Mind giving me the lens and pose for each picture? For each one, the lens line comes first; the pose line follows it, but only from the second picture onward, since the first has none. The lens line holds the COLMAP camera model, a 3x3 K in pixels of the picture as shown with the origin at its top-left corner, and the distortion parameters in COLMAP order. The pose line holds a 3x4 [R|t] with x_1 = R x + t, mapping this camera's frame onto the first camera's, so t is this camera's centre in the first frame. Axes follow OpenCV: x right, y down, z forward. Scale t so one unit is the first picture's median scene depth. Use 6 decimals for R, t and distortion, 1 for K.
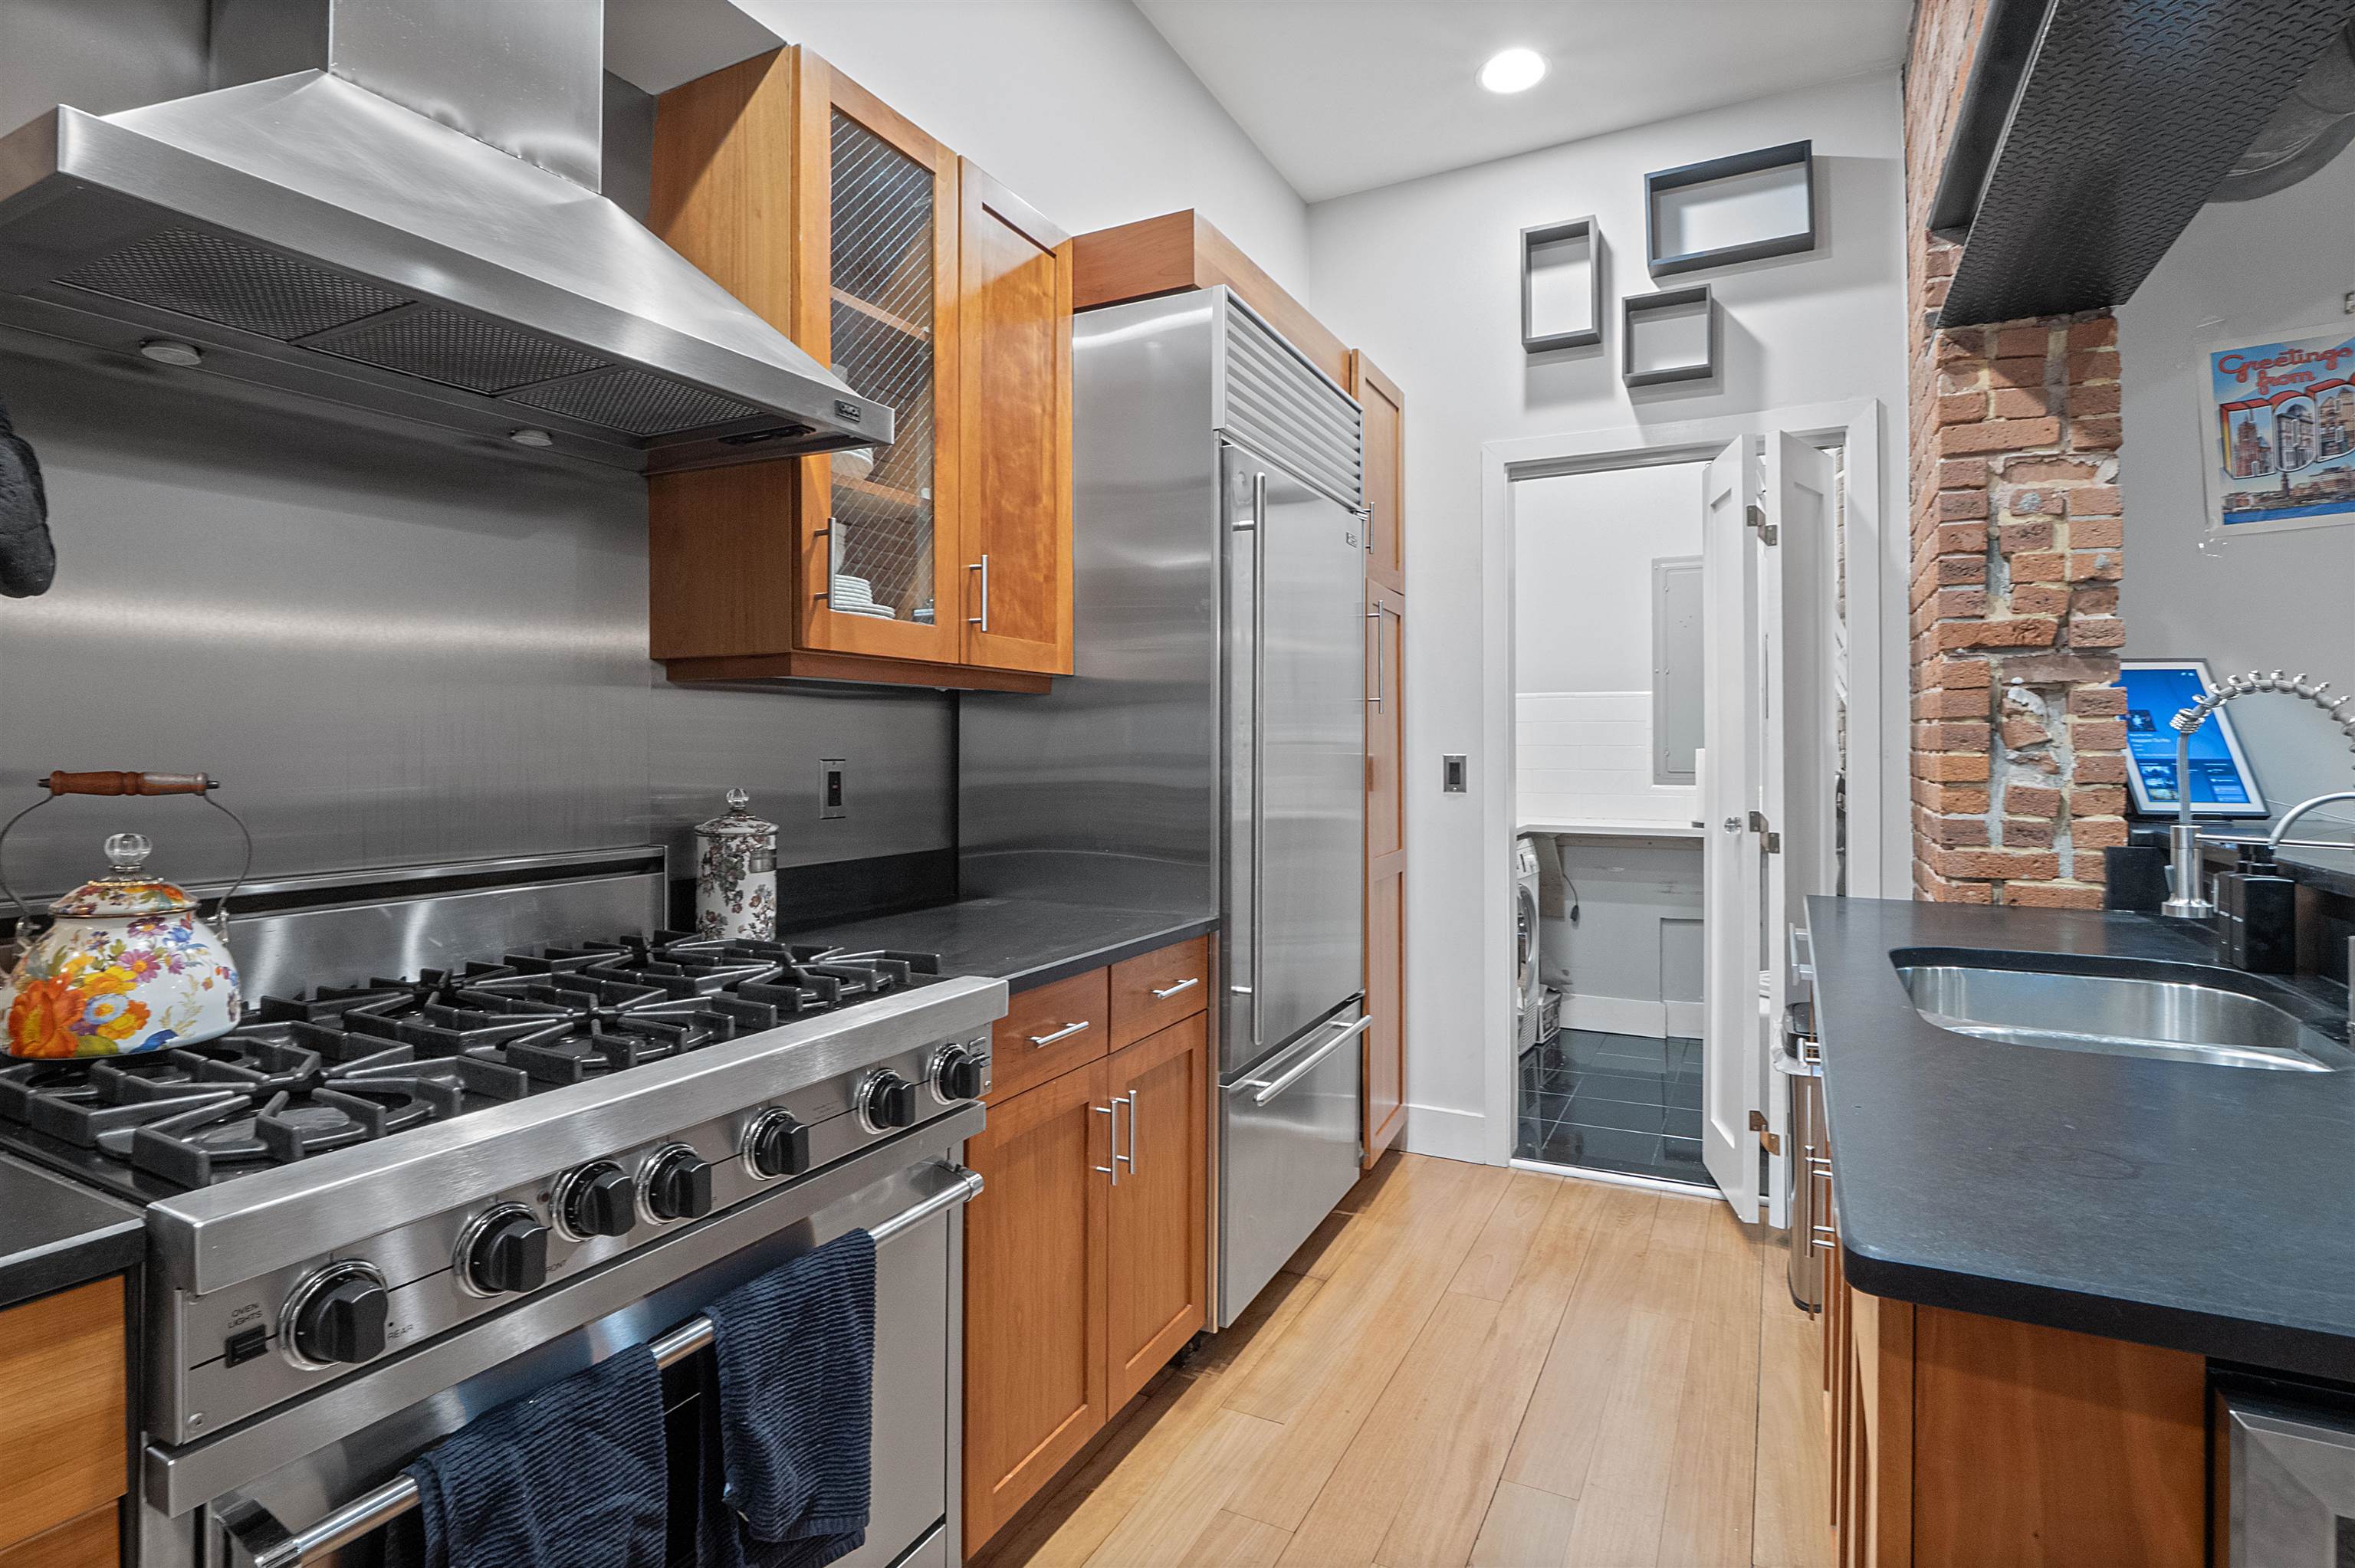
lens RADIAL K [[1174.0, 0, 1171.1], [0, 1174.0, 735.4], [0, 0, 1]] dist [-0.014581, -0.001862]
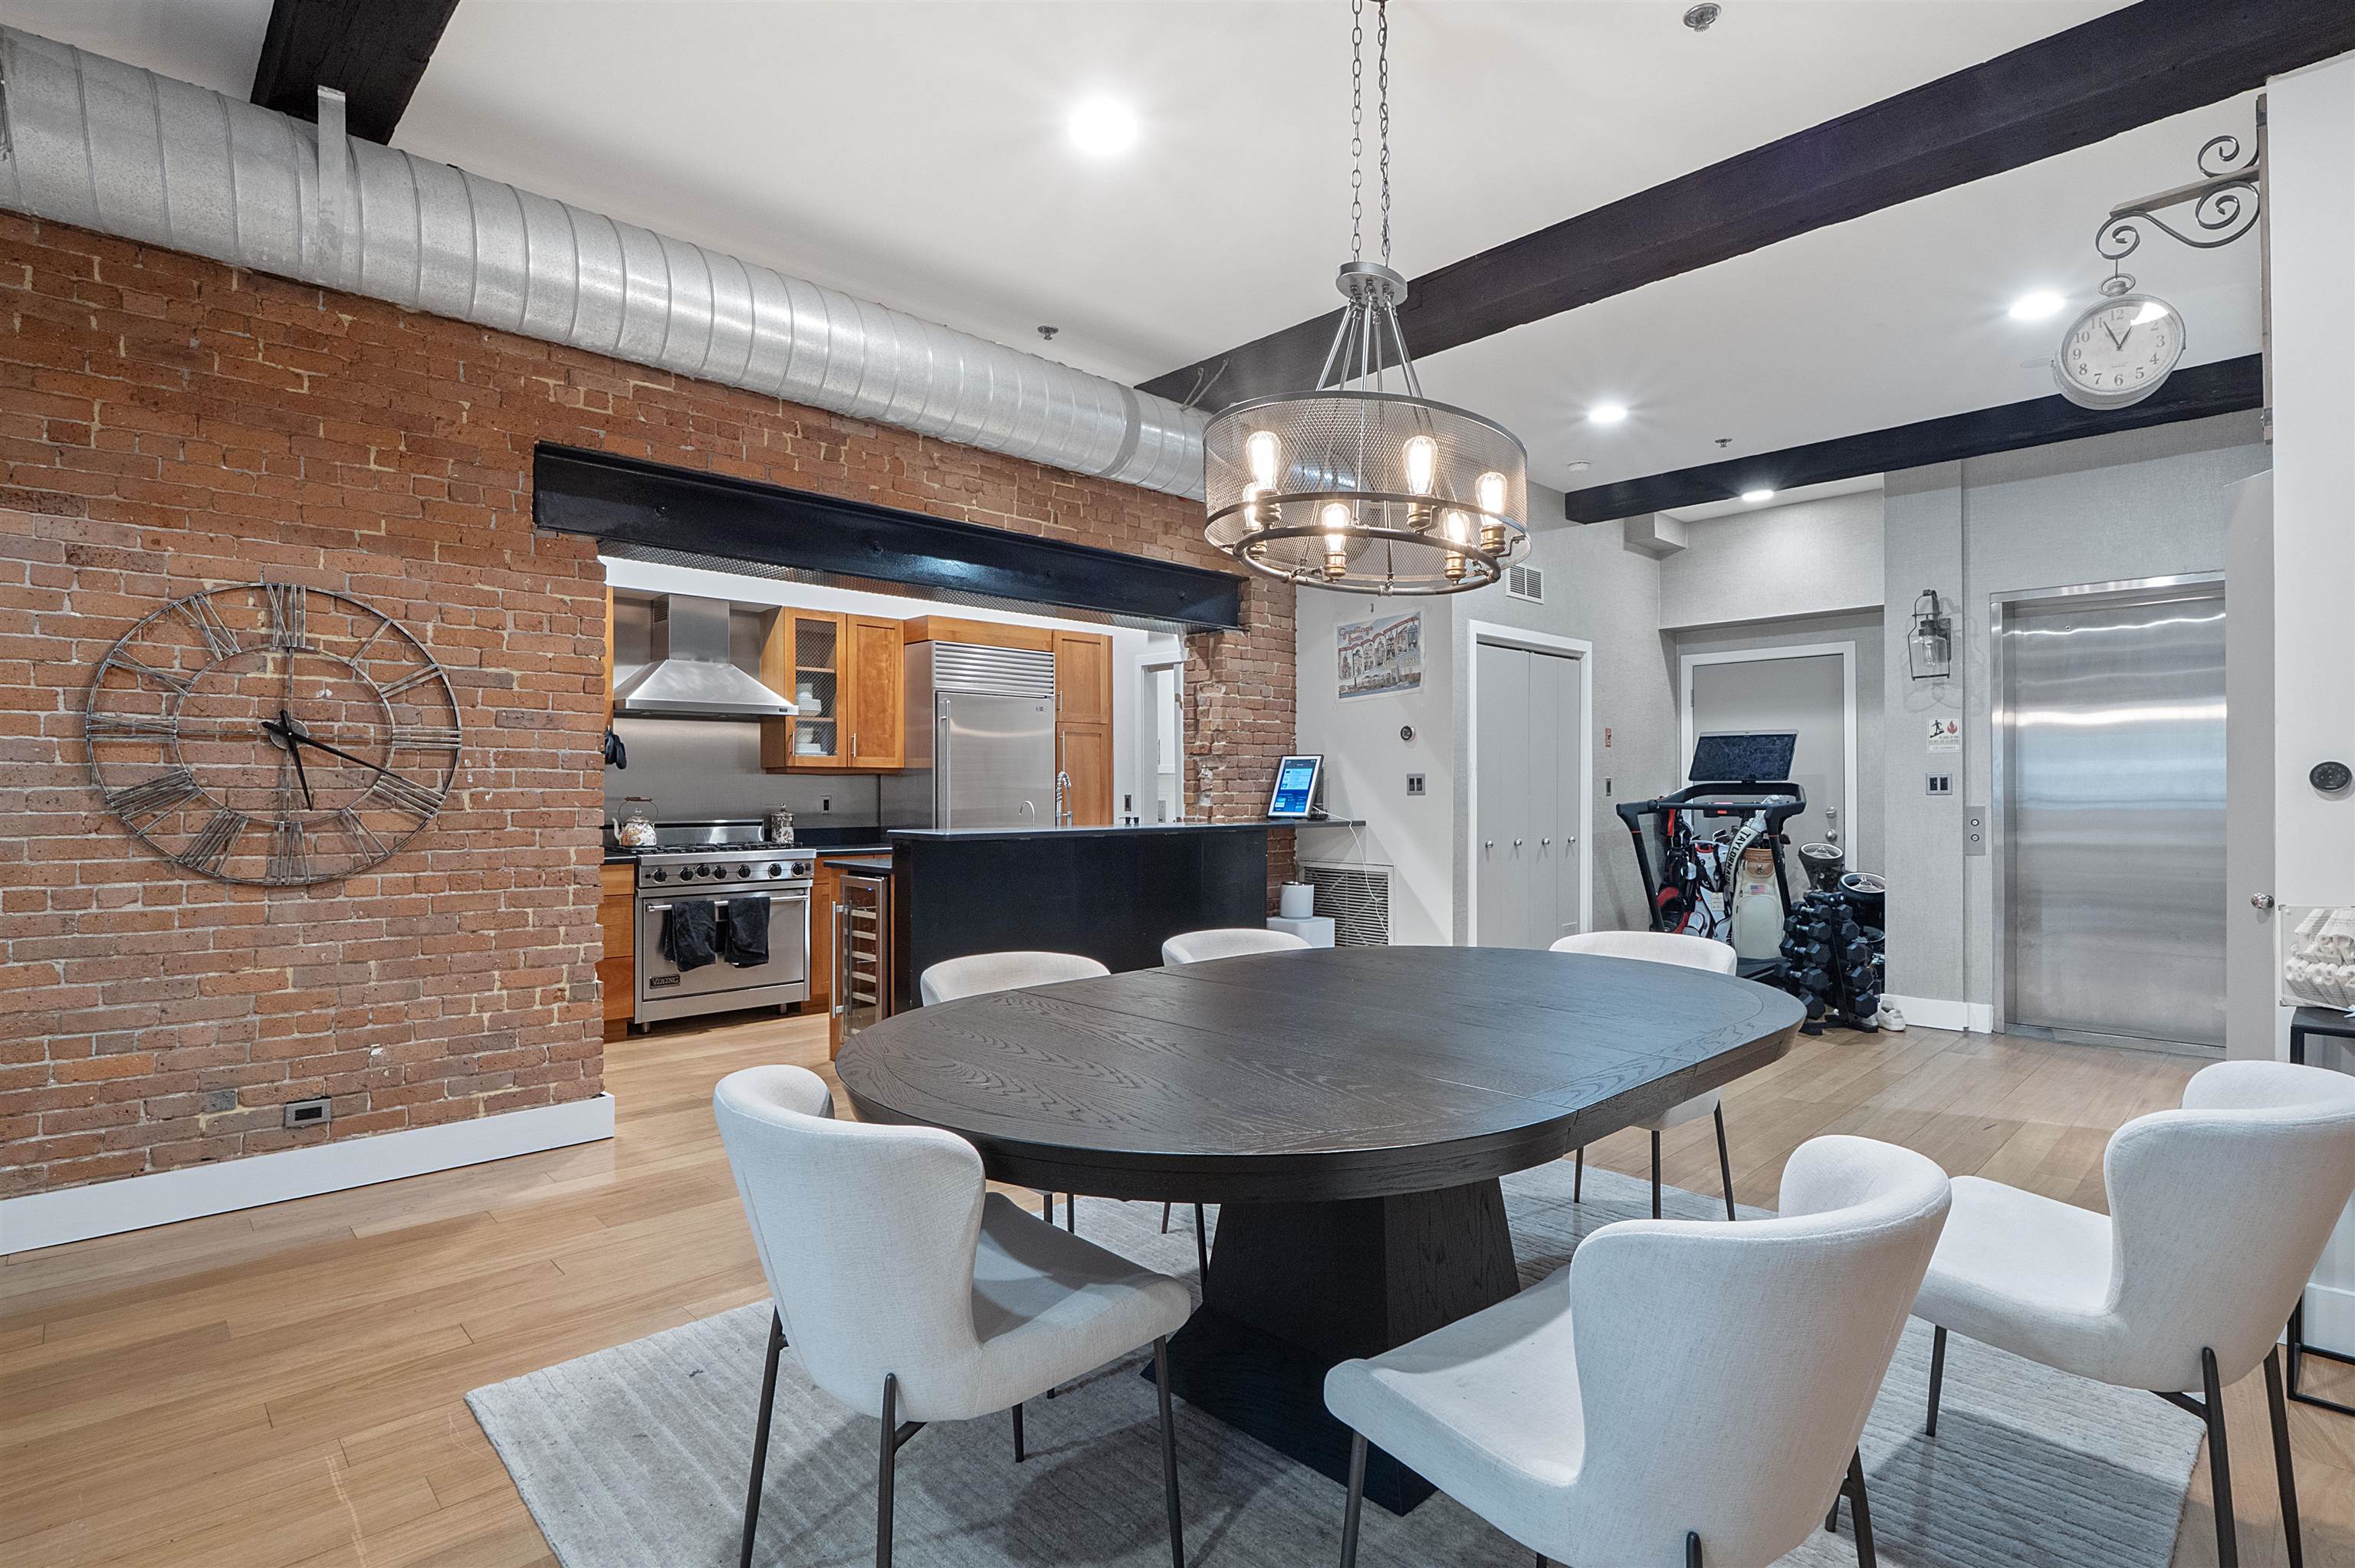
lens RADIAL K [[1141.7, 0, 1174.4], [0, 1141.7, 793.4], [0, 0, 1]] dist [-0.003378, -0.000697]
pose [[0.945158, -0.002189, -0.326607, 1.509941], [0.006157, 0.999919, 0.011117, -0.013959], [0.326557, -0.012518, 0.945095, -1.515209]]
